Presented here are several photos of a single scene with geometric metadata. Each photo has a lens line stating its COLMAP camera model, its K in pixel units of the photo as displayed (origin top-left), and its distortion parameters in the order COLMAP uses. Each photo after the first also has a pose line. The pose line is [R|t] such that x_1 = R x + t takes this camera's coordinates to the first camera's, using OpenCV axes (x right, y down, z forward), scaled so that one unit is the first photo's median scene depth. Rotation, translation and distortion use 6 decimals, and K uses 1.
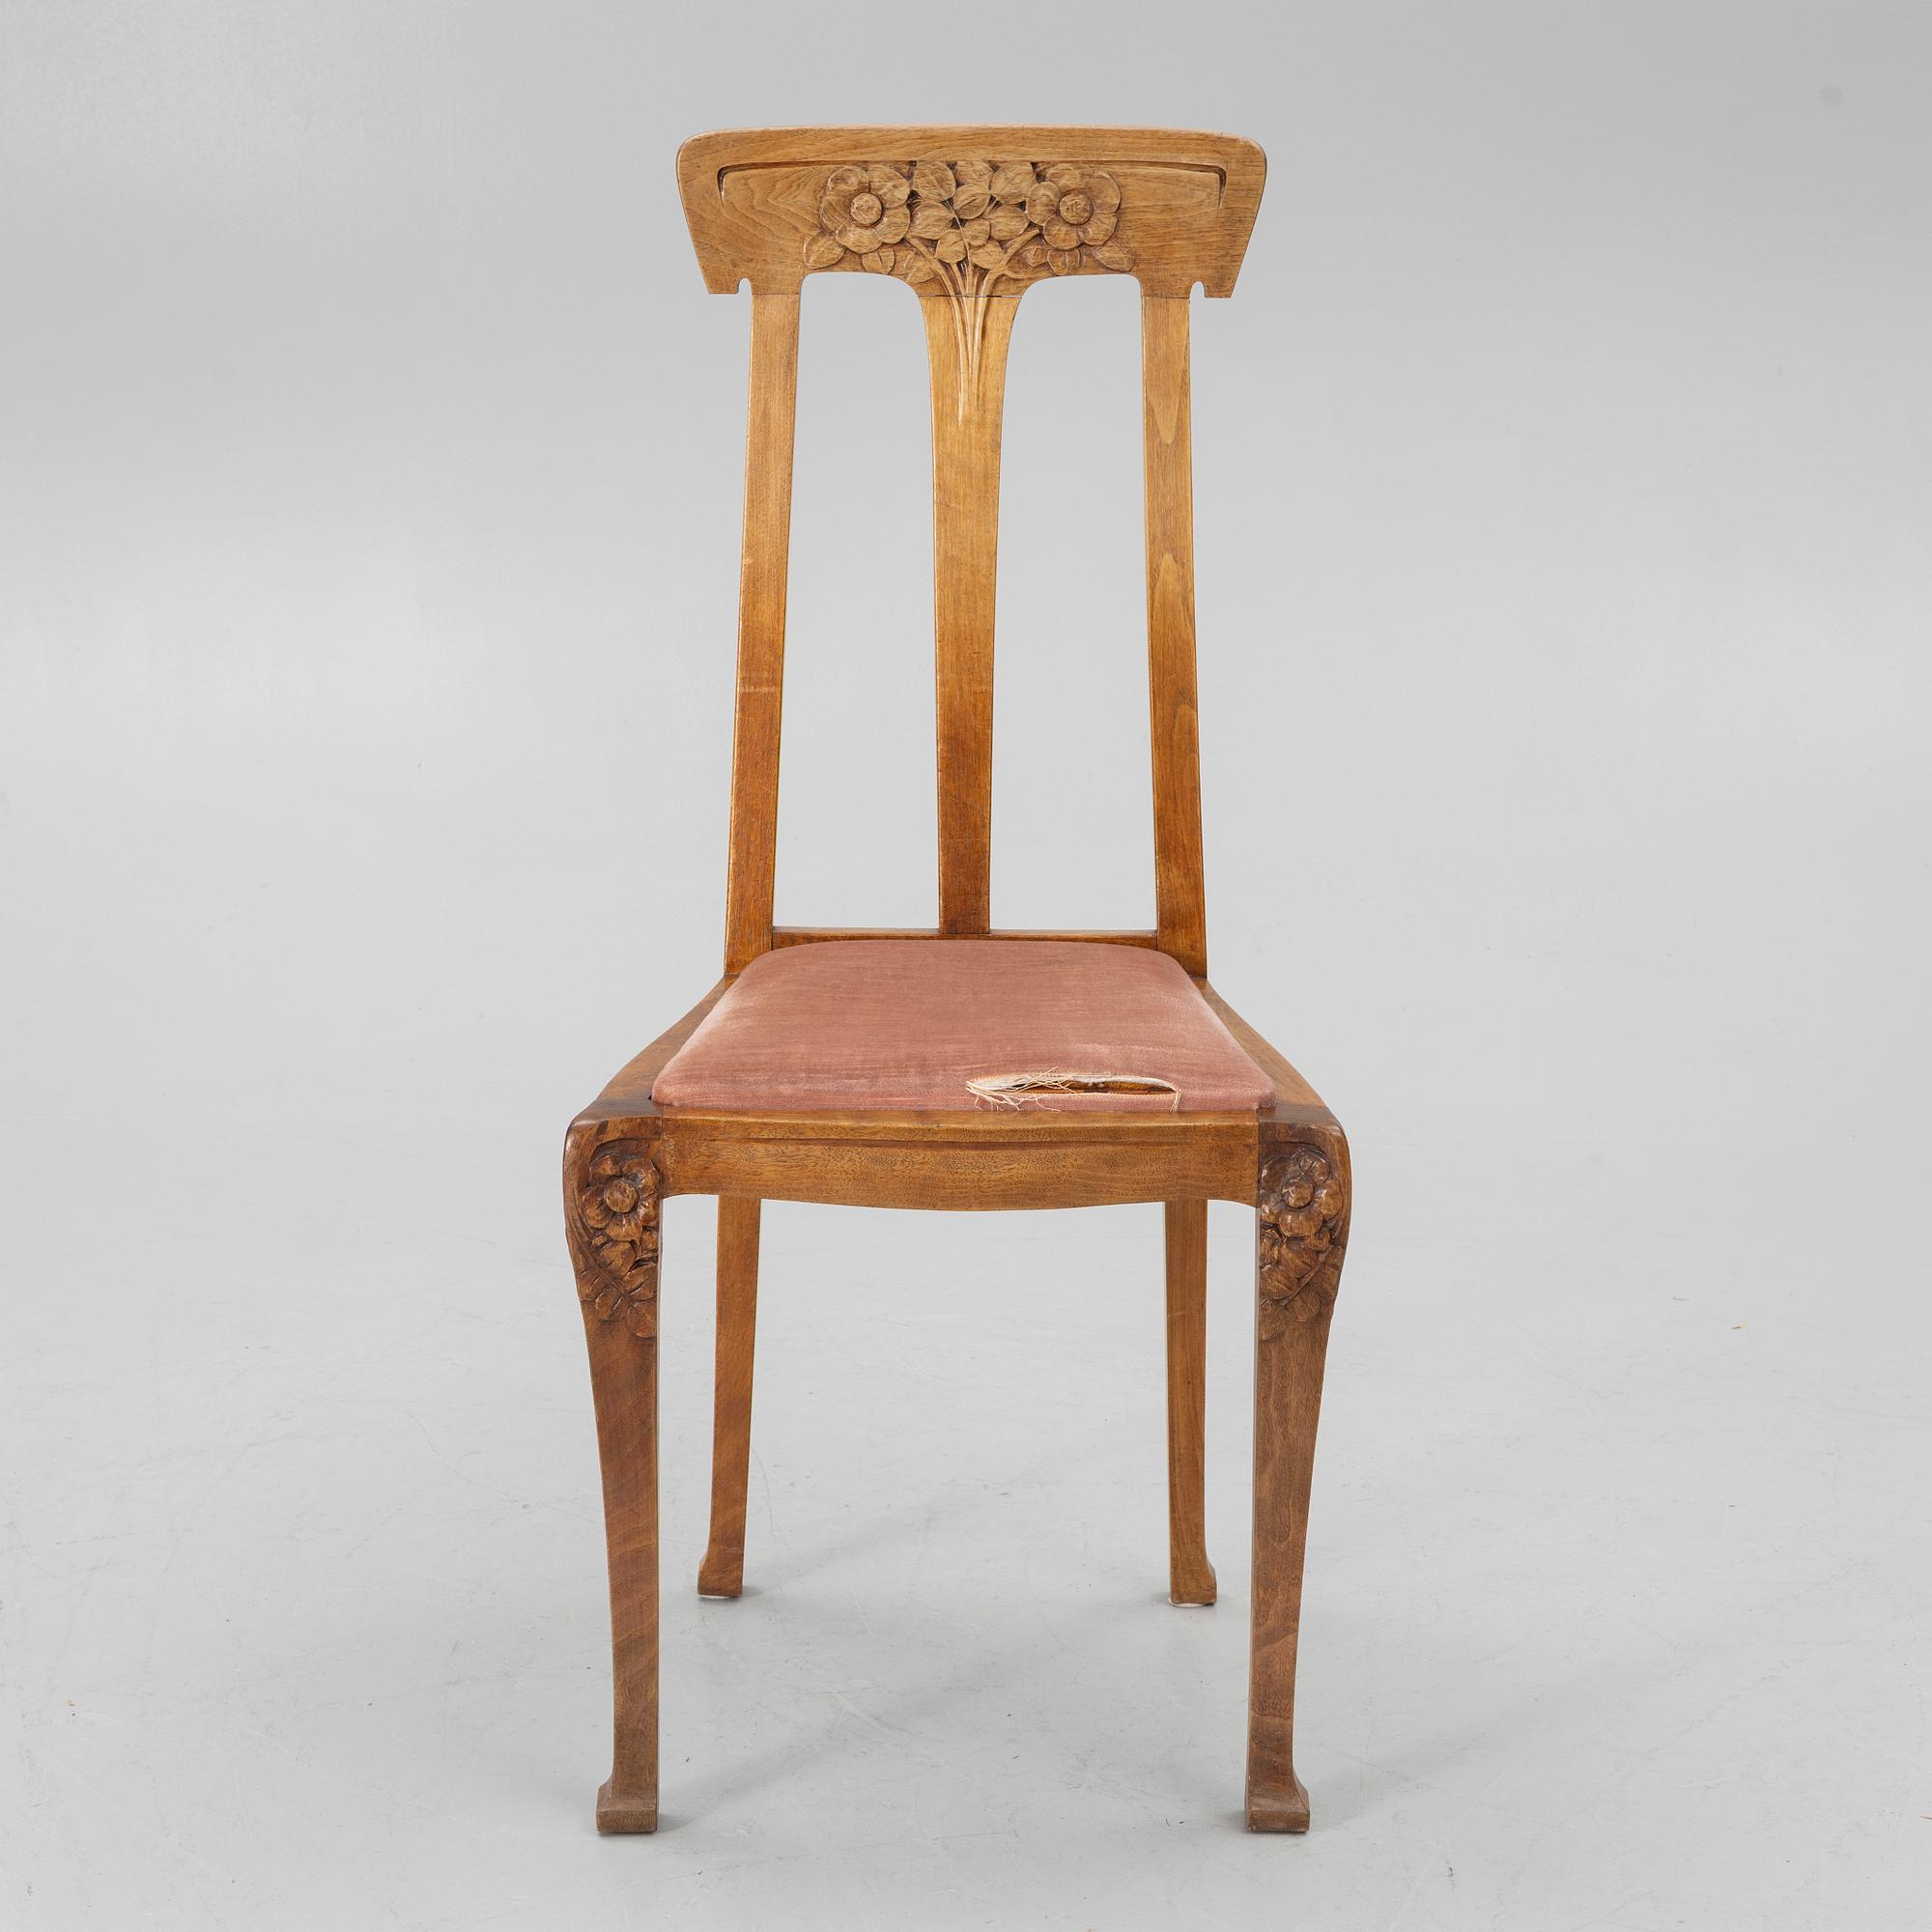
lens RADIAL K [[4589.2, 0, 997.4], [0, 4589.2, 980.0], [0, 0, 1]] dist [-0.031706, 0.000000]
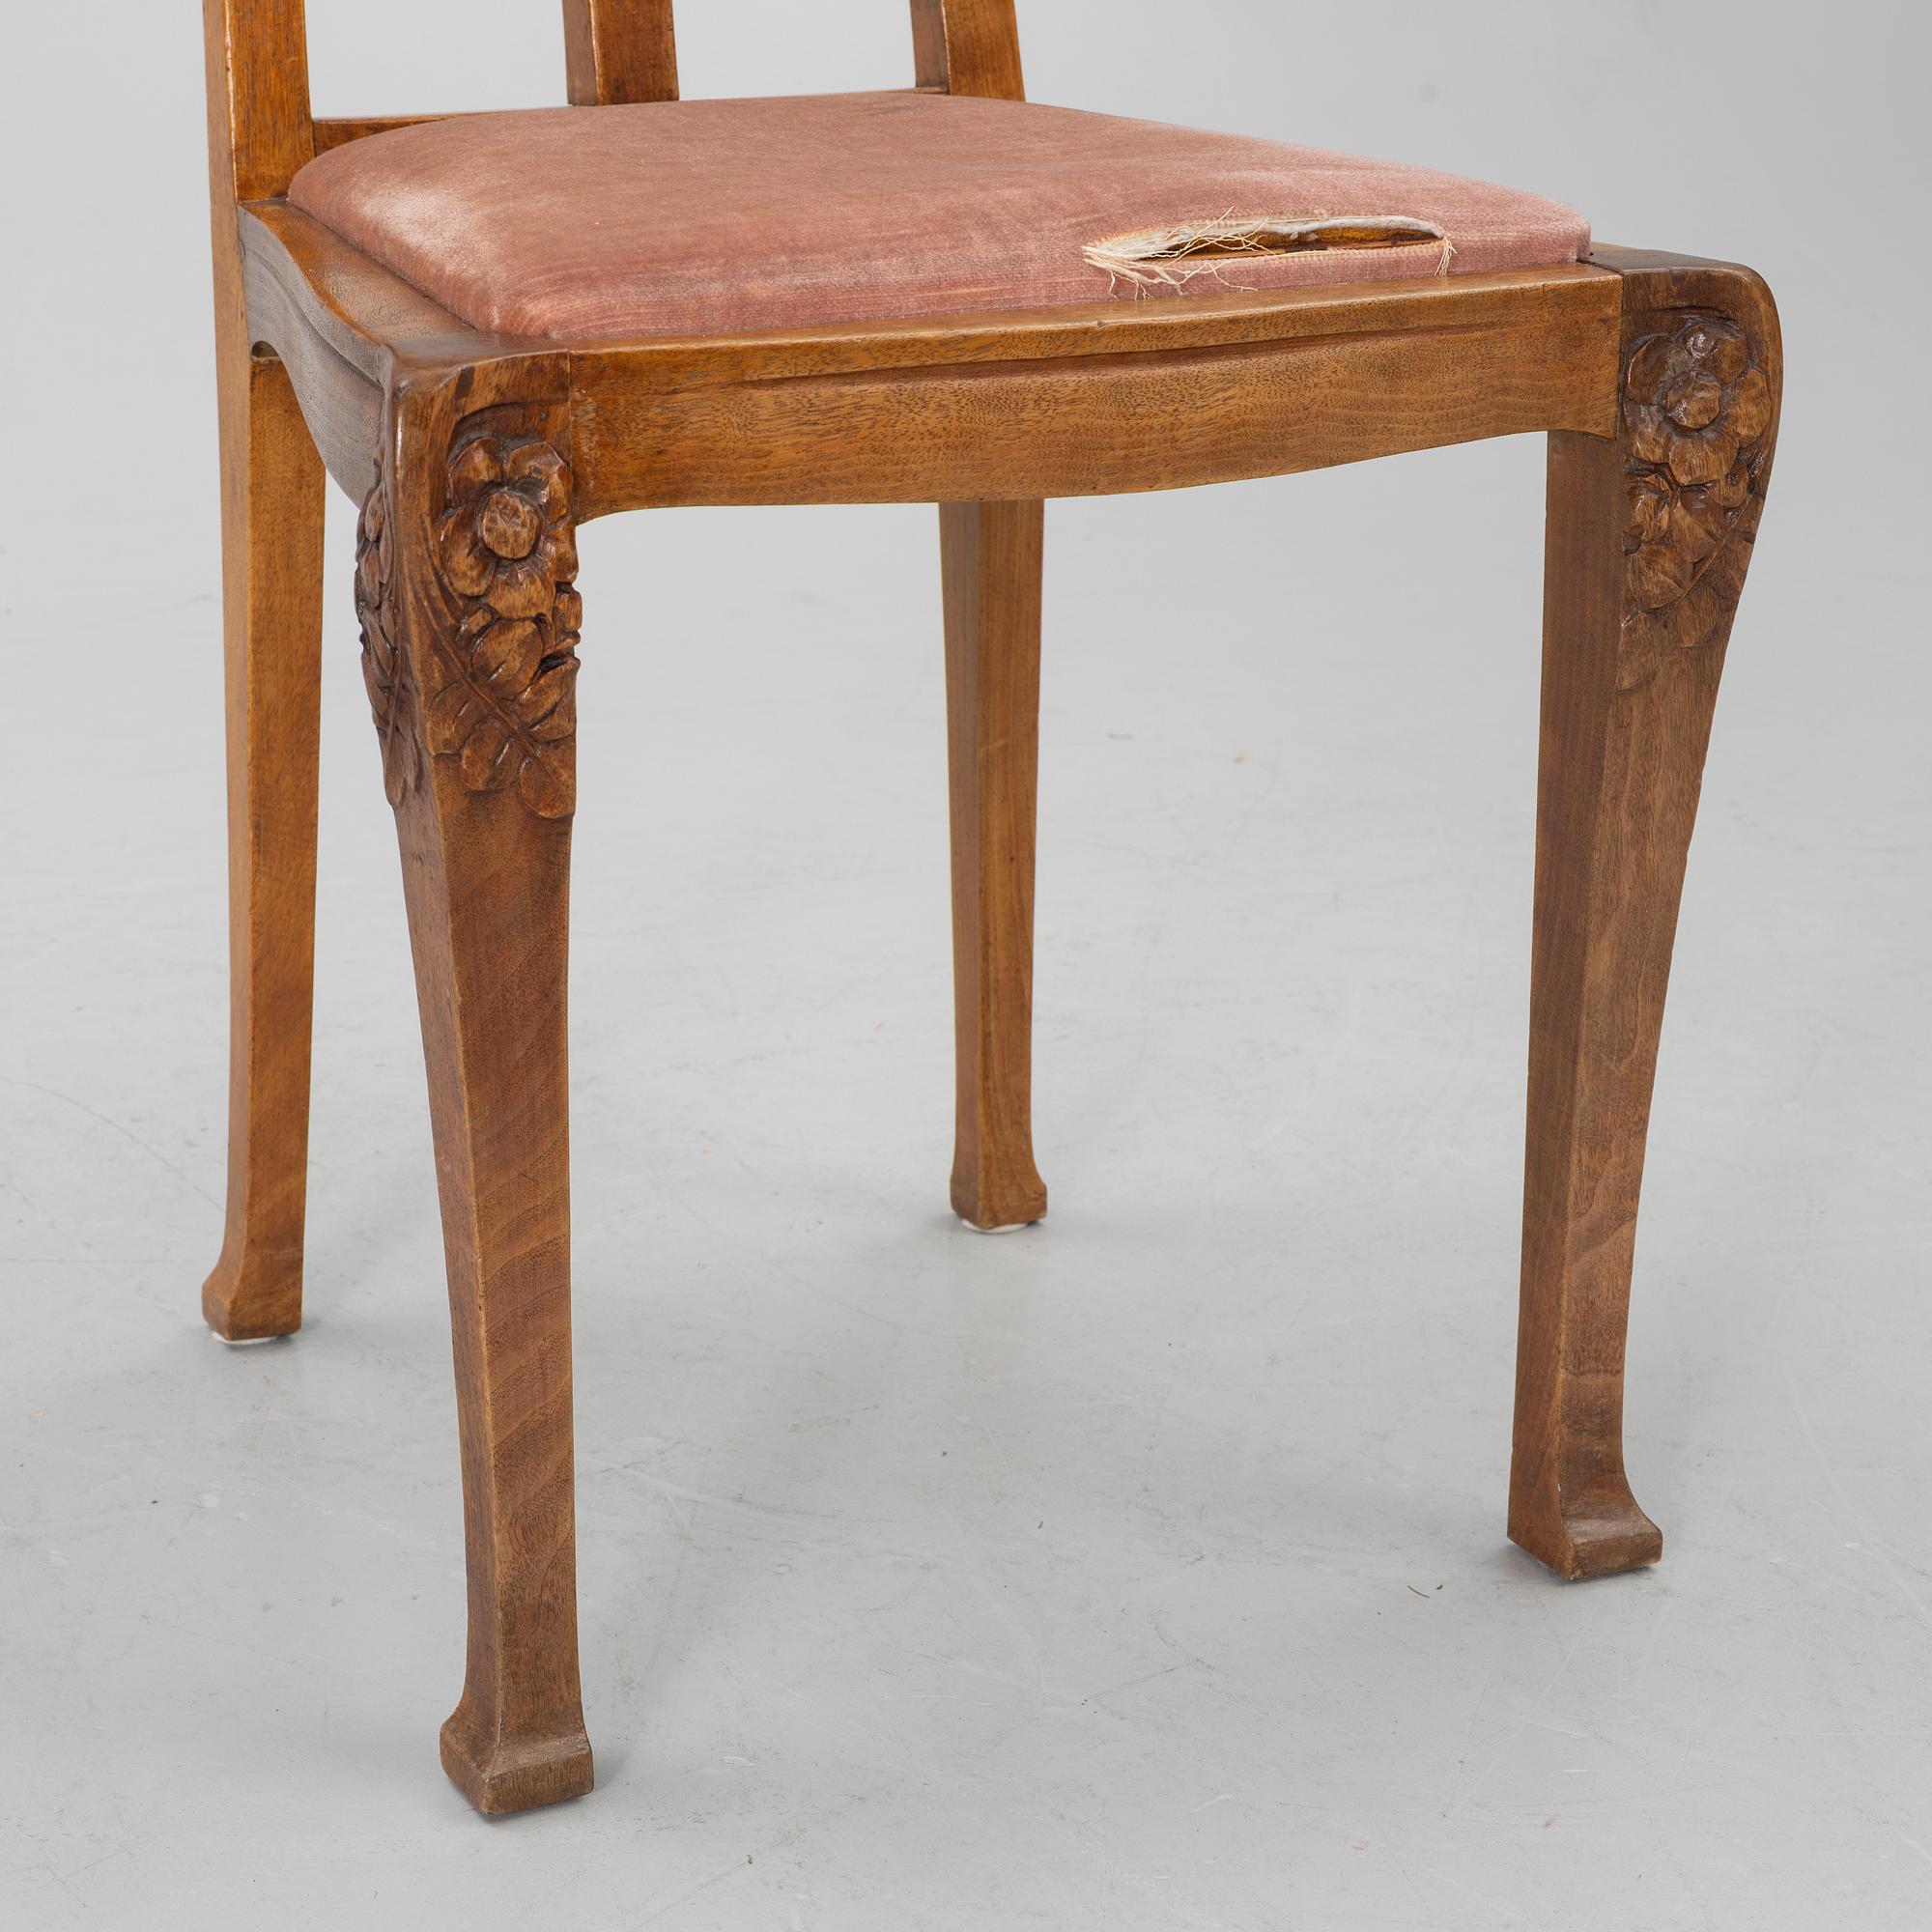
lens RADIAL K [[4589.2, 0, 958.7], [0, 4589.2, 951.2], [0, 0, 1]] dist [-0.031706, 0.000000]
pose [[0.925222, -0.131659, 0.355852, -0.206202], [0.104313, 0.989991, 0.095064, 0.048571], [-0.364807, -0.050835, 0.929695, 0.514631]]
